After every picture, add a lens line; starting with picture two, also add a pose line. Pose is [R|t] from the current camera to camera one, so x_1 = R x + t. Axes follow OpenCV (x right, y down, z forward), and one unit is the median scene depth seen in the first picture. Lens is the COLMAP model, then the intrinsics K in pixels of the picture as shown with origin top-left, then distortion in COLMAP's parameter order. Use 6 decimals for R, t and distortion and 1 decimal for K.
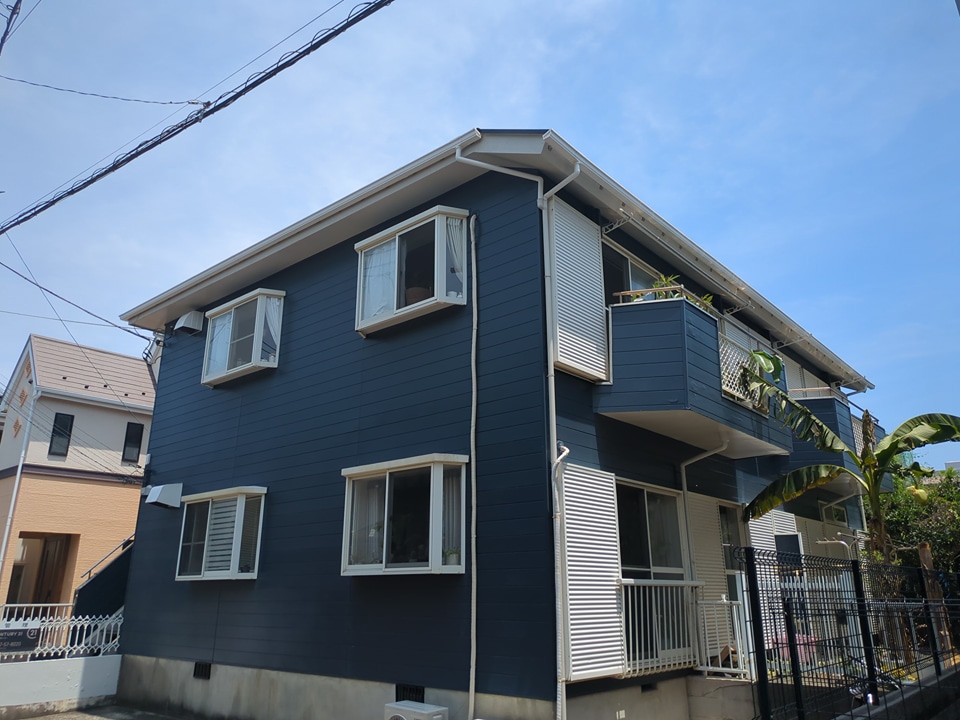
lens RADIAL K [[716.2, 0, 479.0], [0, 716.2, 360.0], [0, 0, 1]] dist [0.015238, 0.004424]
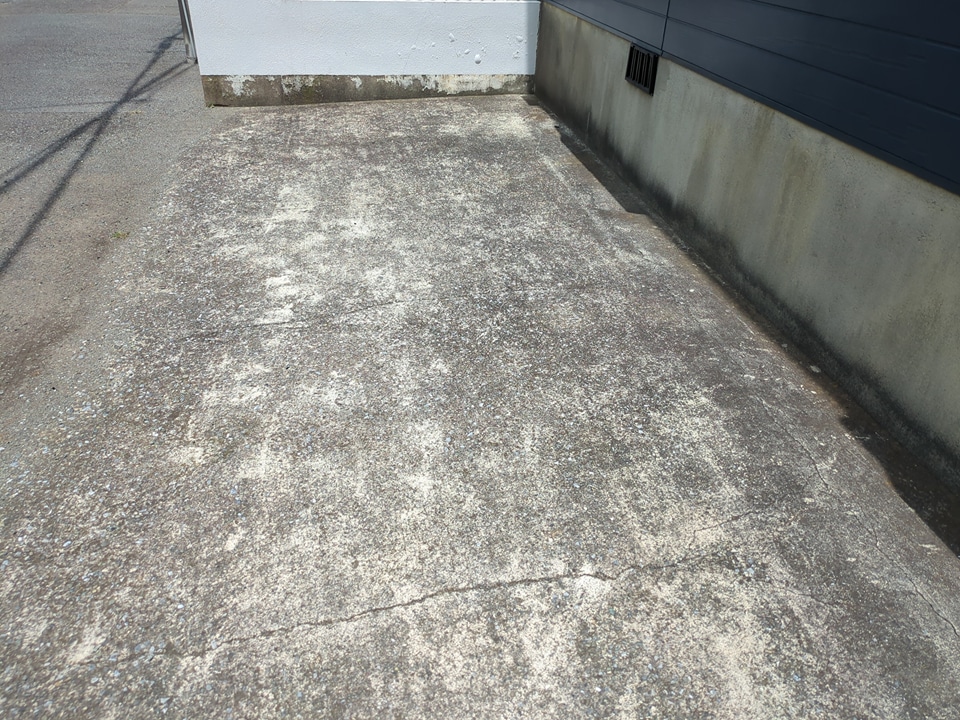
lens RADIAL K [[716.2, 0, 478.0], [0, 716.2, 360.1], [0, 0, 1]] dist [0.015238, 0.004424]
pose [[0.761599, 0.360564, -0.538479, -0.179807], [0.175014, 0.685612, 0.706616, 0.243989], [0.623968, -0.632400, 0.459058, 0.657749]]
